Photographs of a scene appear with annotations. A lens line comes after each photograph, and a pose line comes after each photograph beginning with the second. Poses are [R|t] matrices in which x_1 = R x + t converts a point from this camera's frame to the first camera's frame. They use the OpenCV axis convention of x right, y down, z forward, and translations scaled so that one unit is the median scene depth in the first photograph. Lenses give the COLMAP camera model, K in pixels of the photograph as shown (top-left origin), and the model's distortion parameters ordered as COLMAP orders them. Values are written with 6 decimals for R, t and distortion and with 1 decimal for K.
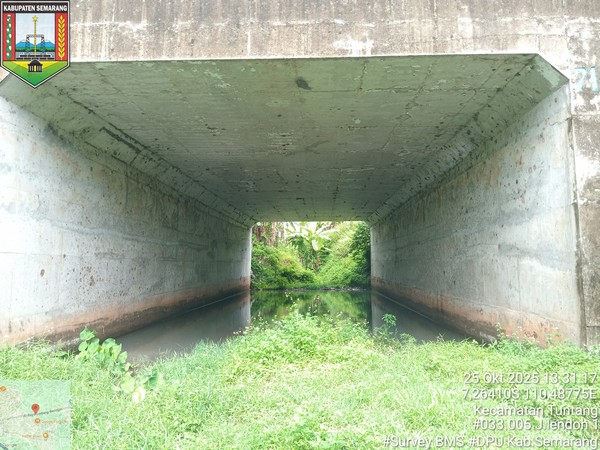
lens RADIAL K [[439.6, 0, 300.0], [0, 439.6, 225.0], [0, 0, 1]] dist [-0.008907, -0.004798]
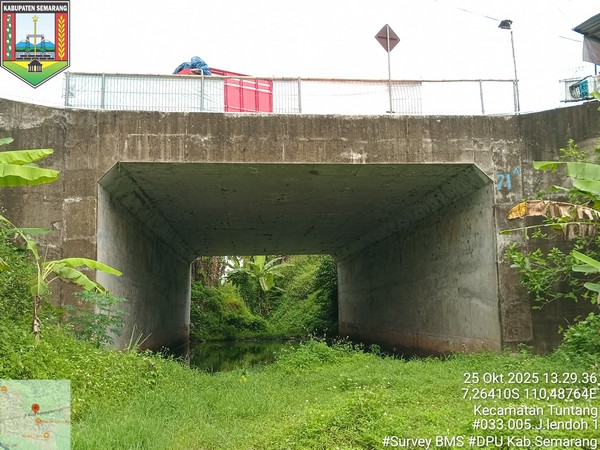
lens RADIAL K [[780.1, 0, 300.0], [0, 780.1, 225.0], [0, 0, 1]] dist [0.163644, -0.011574]
pose [[0.989189, 0.000955, 0.146642, -0.320673], [0.002314, 0.999753, -0.022115, -0.084302], [-0.146626, 0.022215, 0.988942, -1.138435]]
